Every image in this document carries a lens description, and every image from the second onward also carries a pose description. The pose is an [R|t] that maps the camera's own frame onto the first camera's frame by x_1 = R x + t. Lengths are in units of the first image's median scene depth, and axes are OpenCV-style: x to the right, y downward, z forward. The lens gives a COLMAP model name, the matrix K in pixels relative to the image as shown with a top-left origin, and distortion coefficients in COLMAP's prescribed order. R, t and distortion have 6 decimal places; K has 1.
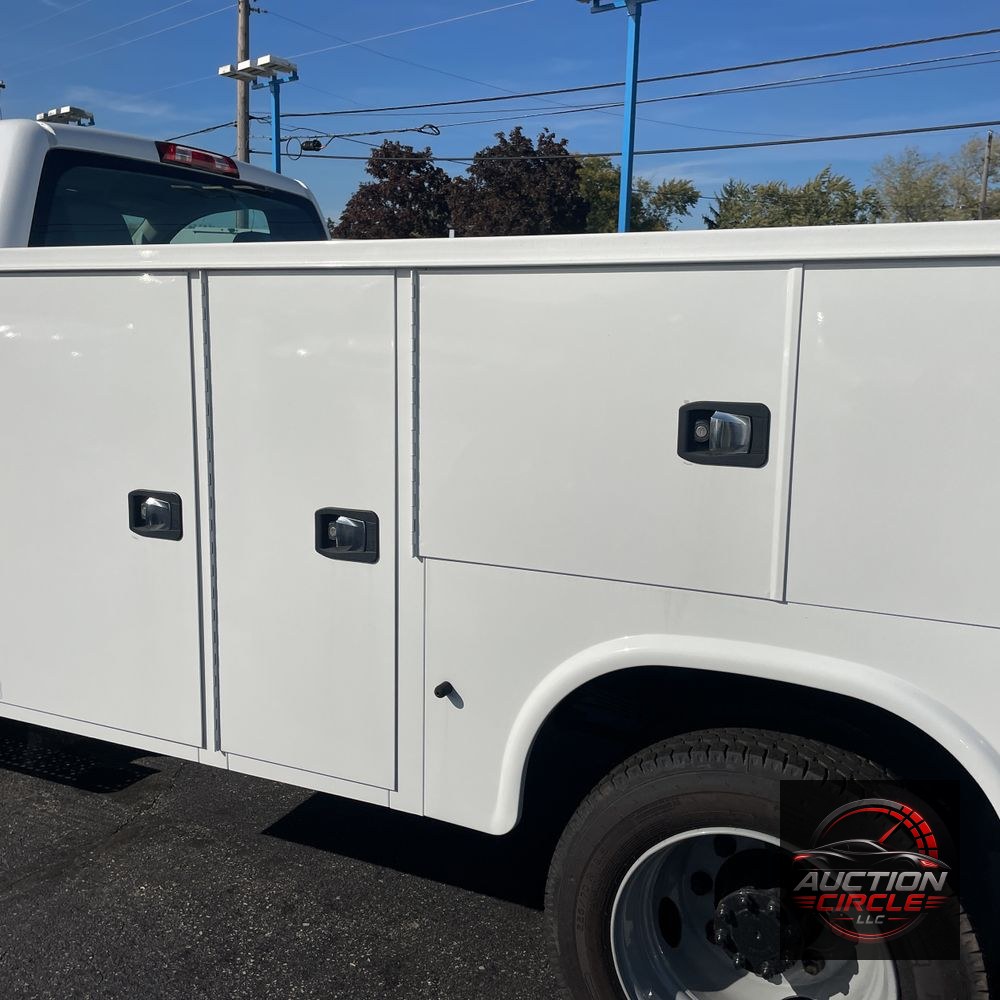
lens RADIAL K [[1011.9, 0, 494.9], [0, 1011.9, 484.9], [0, 0, 1]] dist [0.091655, -0.123500]
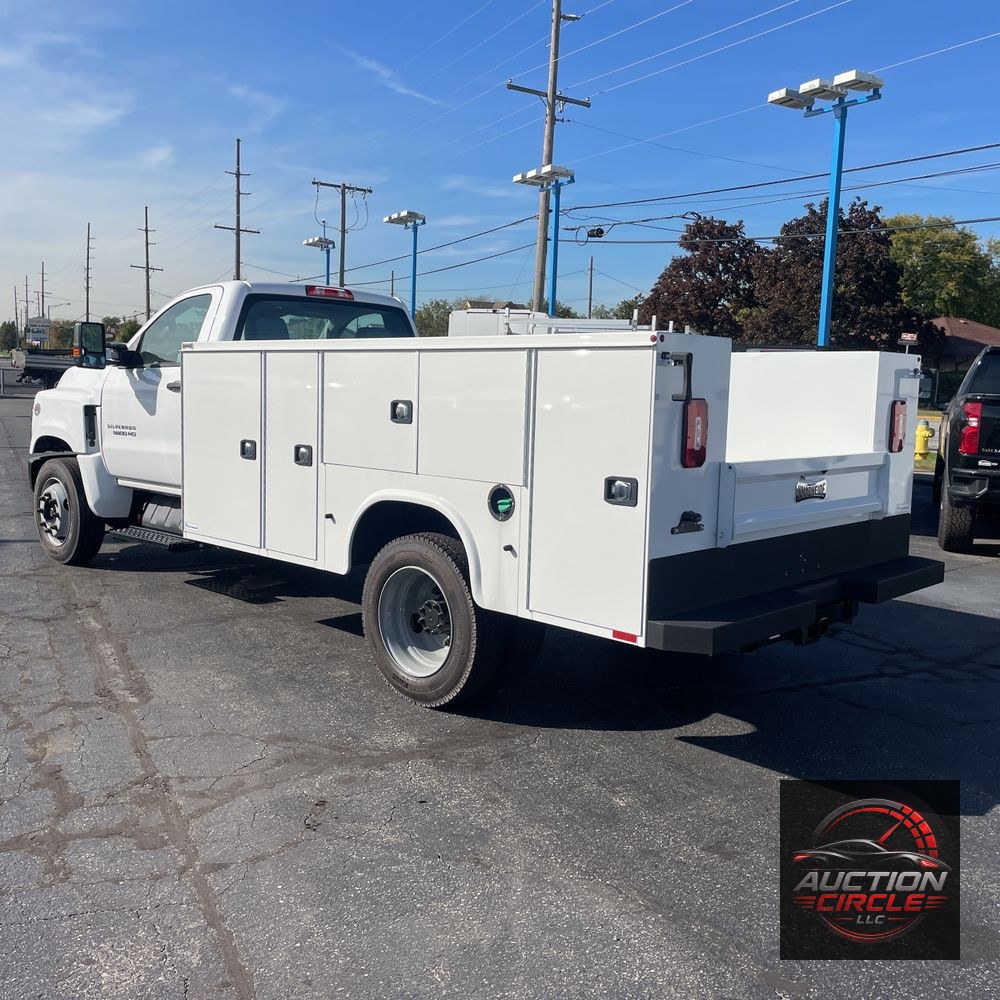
lens RADIAL K [[1020.4, 0, 492.4], [0, 1020.4, 487.1], [0, 0, 1]] dist [0.112500, -0.173952]
pose [[0.944576, 0.041836, -0.325616, 0.059566], [-0.062100, 0.996710, -0.052086, 0.012224], [0.322365, 0.069420, 0.944066, -0.065449]]
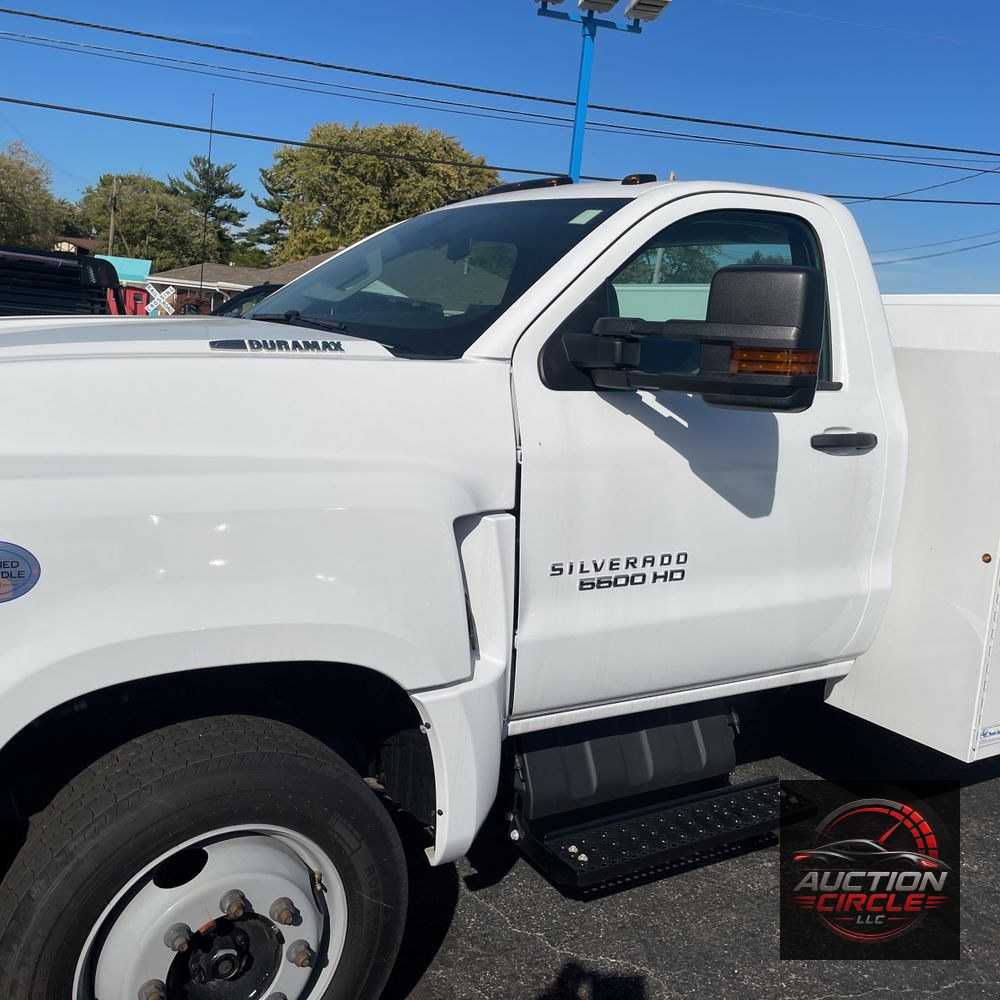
lens RADIAL K [[1011.9, 0, 494.9], [0, 1011.9, 484.9], [0, 0, 1]] dist [0.091655, -0.123500]
pose [[0.534879, -0.098280, 0.839193, -0.115028], [0.064258, 0.995067, 0.075578, -0.013278], [-0.842482, 0.013500, 0.538556, 0.056493]]
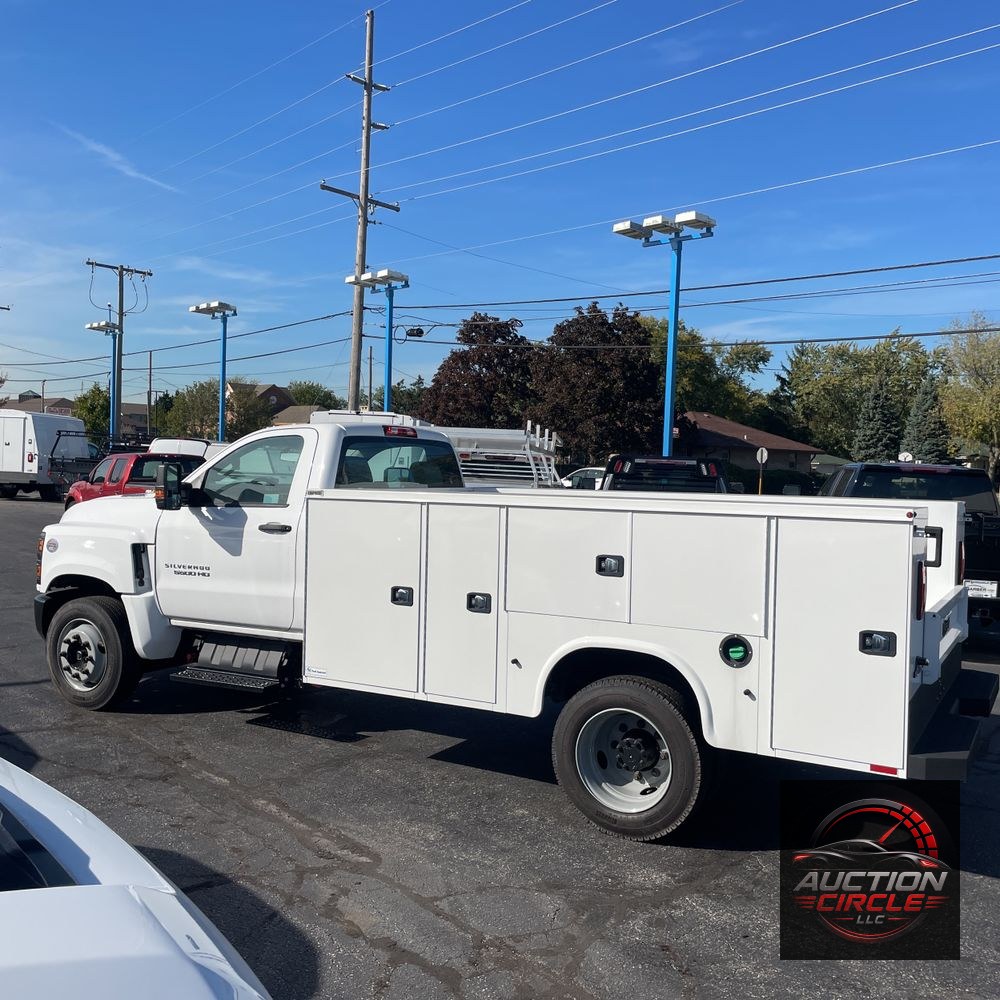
lens RADIAL K [[1020.8, 0, 500.0], [0, 1020.8, 500.0], [0, 0, 1]] dist [0.110647, -0.159366]
pose [[0.997208, 0.010416, -0.073947, 0.005445], [-0.019761, 0.991732, -0.126798, 0.006360], [0.072014, 0.127905, 0.989168, -0.088270]]
